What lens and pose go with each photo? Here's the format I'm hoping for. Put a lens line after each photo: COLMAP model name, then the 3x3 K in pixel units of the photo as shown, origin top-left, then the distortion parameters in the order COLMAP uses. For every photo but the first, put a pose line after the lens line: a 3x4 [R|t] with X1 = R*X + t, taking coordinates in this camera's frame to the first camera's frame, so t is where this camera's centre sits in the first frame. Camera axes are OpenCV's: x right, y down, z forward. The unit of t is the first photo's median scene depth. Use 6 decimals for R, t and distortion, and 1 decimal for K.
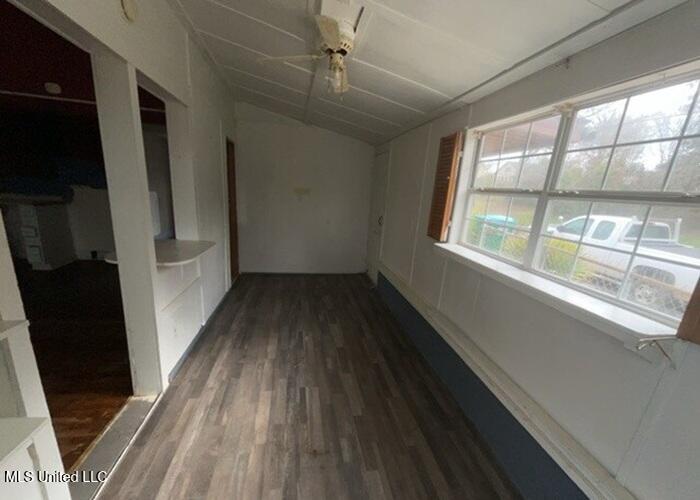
lens RADIAL K [[283.3, 0, 347.7], [0, 283.3, 265.9], [0, 0, 1]] dist [0.004715, -0.000953]
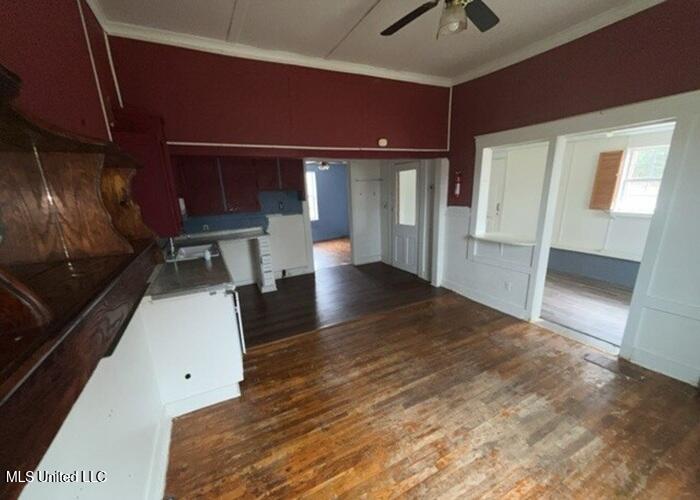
lens RADIAL K [[283.3, 0, 353.5], [0, 283.3, 266.3], [0, 0, 1]] dist [0.004715, -0.000953]
pose [[0.945513, -0.194180, 0.261340, -1.670713], [0.188148, 0.980959, 0.048157, -0.124180], [-0.265715, 0.003638, 0.964045, -0.303502]]
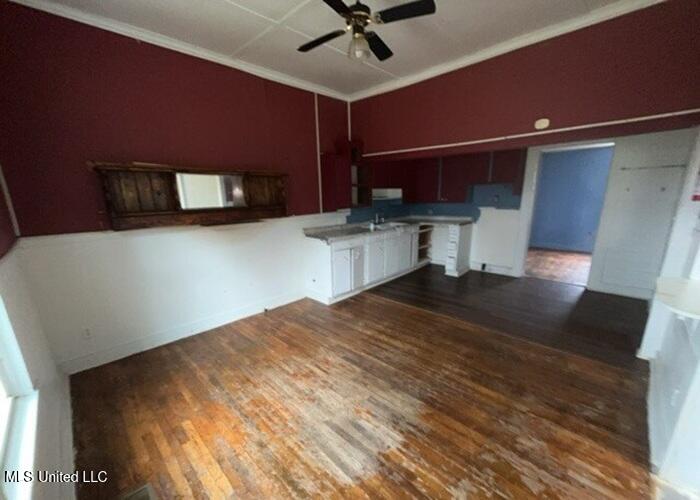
lens RADIAL K [[283.3, 0, 350.9], [0, 283.3, 267.4], [0, 0, 1]] dist [0.004715, -0.000953]
pose [[0.587728, 0.120510, -0.800033, -0.539496], [-0.132608, 0.989820, 0.051681, -0.046351], [0.798117, 0.075716, 0.597726, -0.181837]]
